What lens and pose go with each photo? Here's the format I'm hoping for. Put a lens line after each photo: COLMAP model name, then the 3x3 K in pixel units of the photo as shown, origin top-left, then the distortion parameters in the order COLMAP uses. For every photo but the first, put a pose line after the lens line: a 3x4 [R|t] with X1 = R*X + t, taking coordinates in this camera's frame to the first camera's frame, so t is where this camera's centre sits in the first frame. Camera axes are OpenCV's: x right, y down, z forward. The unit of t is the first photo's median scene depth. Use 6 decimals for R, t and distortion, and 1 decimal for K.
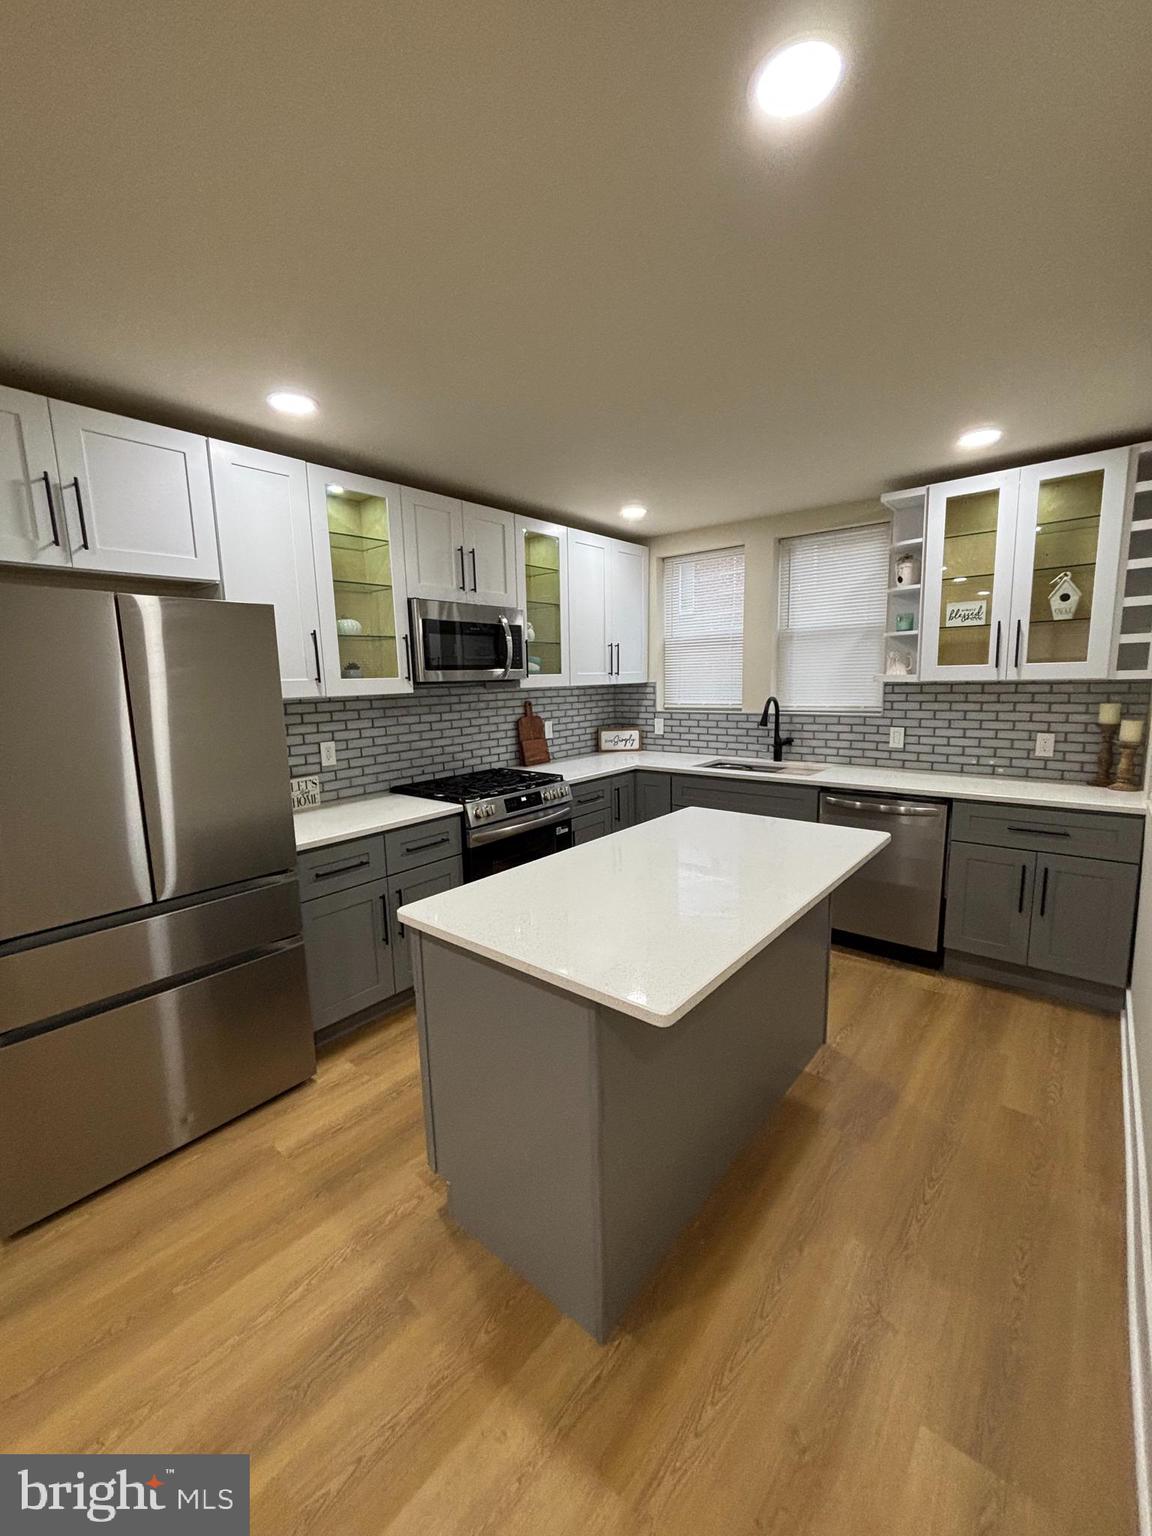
lens RADIAL K [[613.2, 0, 575.9], [0, 613.2, 769.5], [0, 0, 1]] dist [-0.001179, -0.001225]
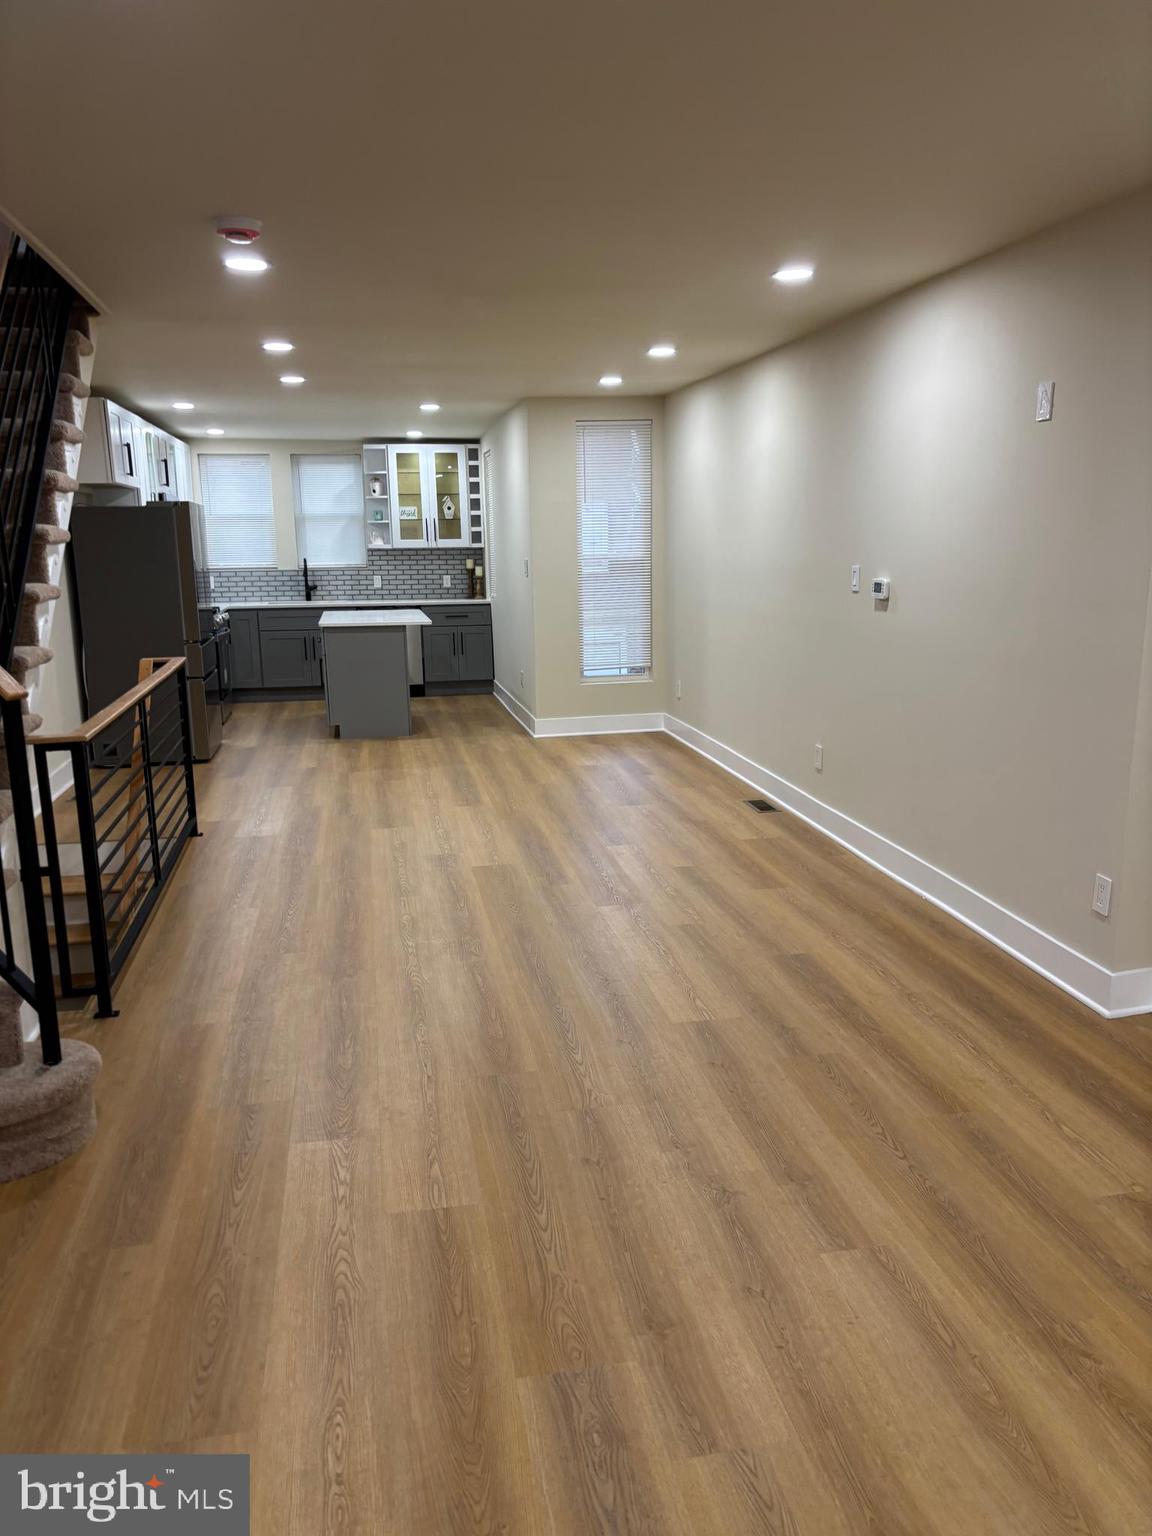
lens RADIAL K [[1162.5, 0, 590.4], [0, 1162.5, 783.5], [0, 0, 1]] dist [0.041237, -0.032148]
pose [[0.622560, -0.149383, 0.768182, -1.911026], [0.115948, 0.988385, 0.098236, 0.287597], [-0.773934, 0.027912, 0.632650, -1.703135]]
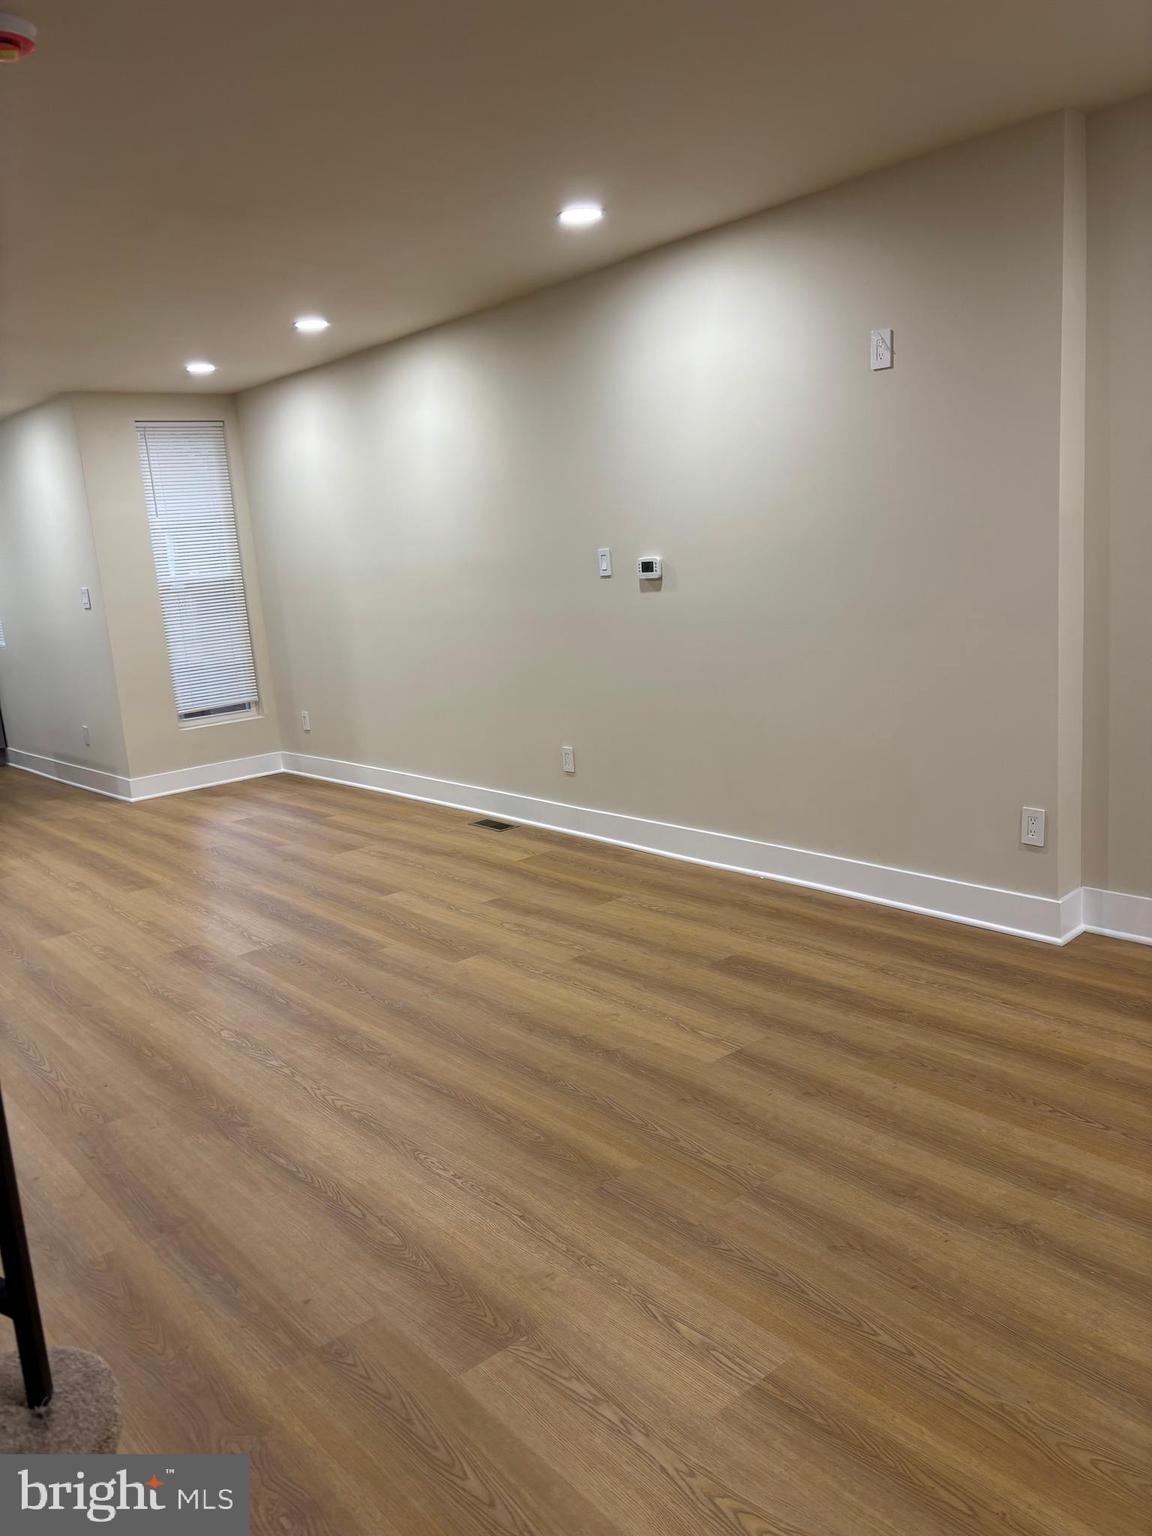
lens RADIAL K [[1162.5, 0, 602.1], [0, 1162.5, 759.9], [0, 0, 1]] dist [0.041237, -0.032148]
pose [[0.158409, -0.168728, 0.972850, -1.926533], [0.218360, 0.966881, 0.132138, 0.243669], [-0.962926, 0.191500, 0.190006, -1.013260]]
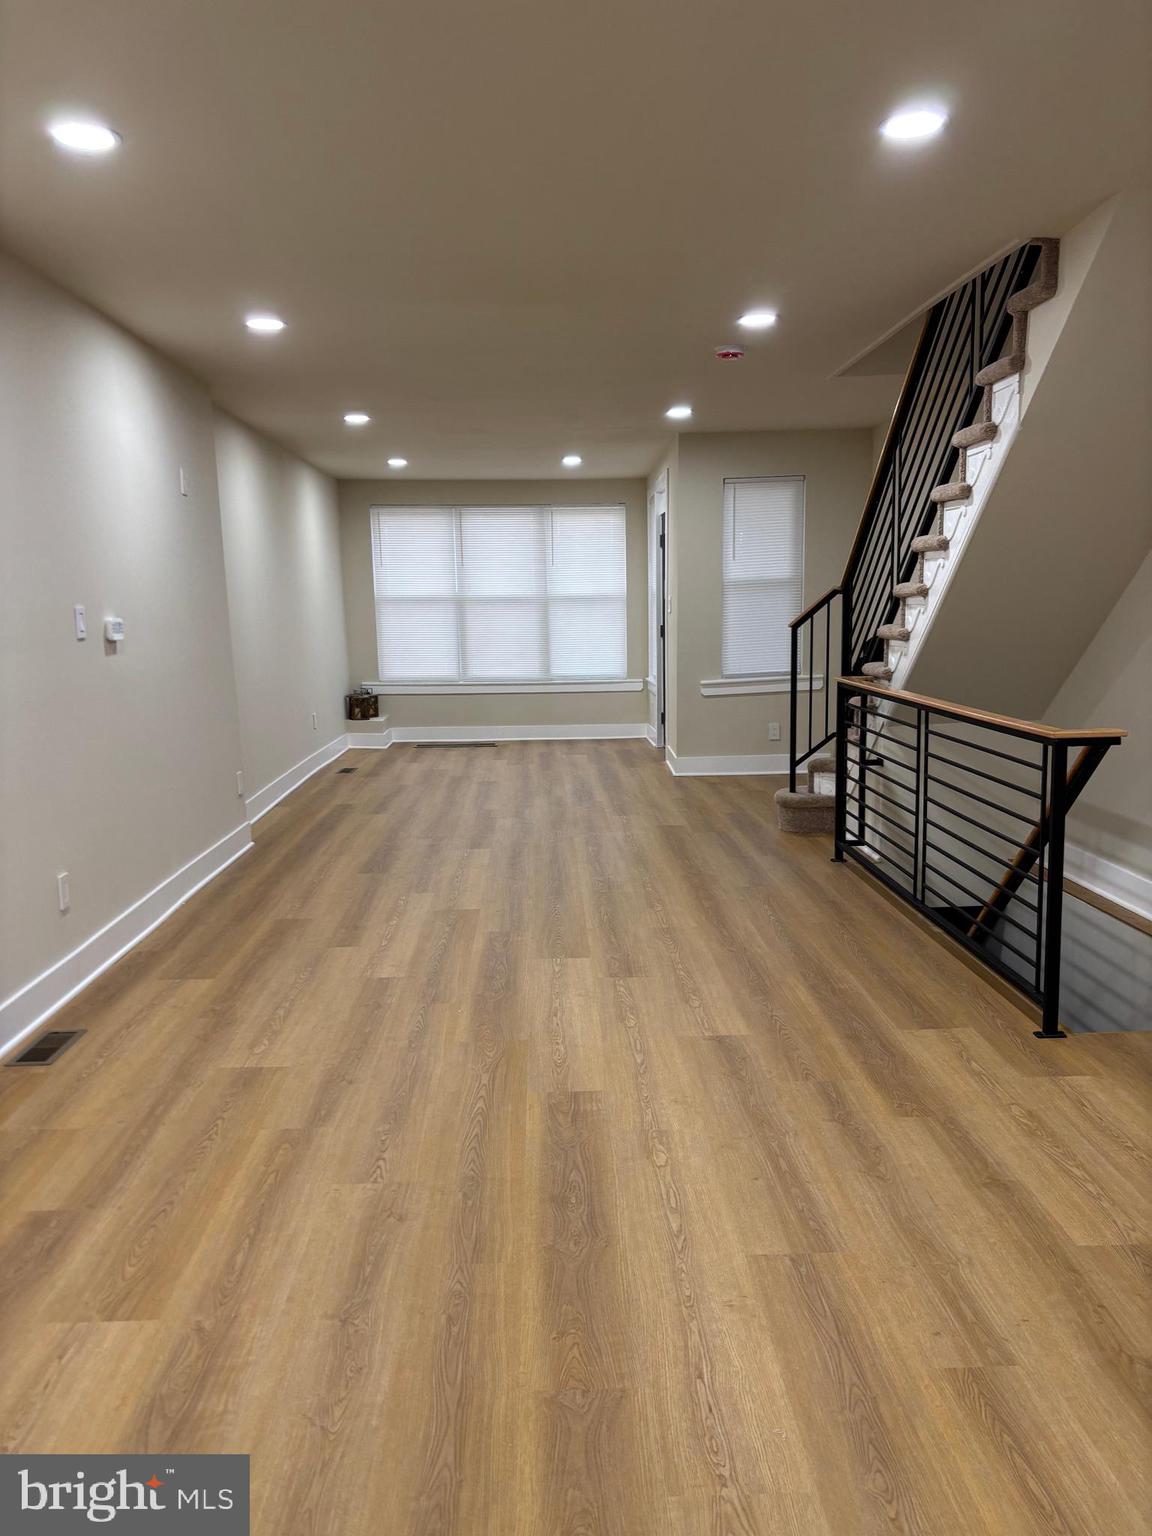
lens RADIAL K [[1162.5, 0, 575.4], [0, 1162.5, 765.8], [0, 0, 1]] dist [0.041237, -0.032148]
pose [[-0.739067, 0.132496, -0.660473, 0.846840], [-0.062109, 0.962887, 0.262661, -0.125670], [0.670763, 0.235145, -0.703409, 1.114829]]
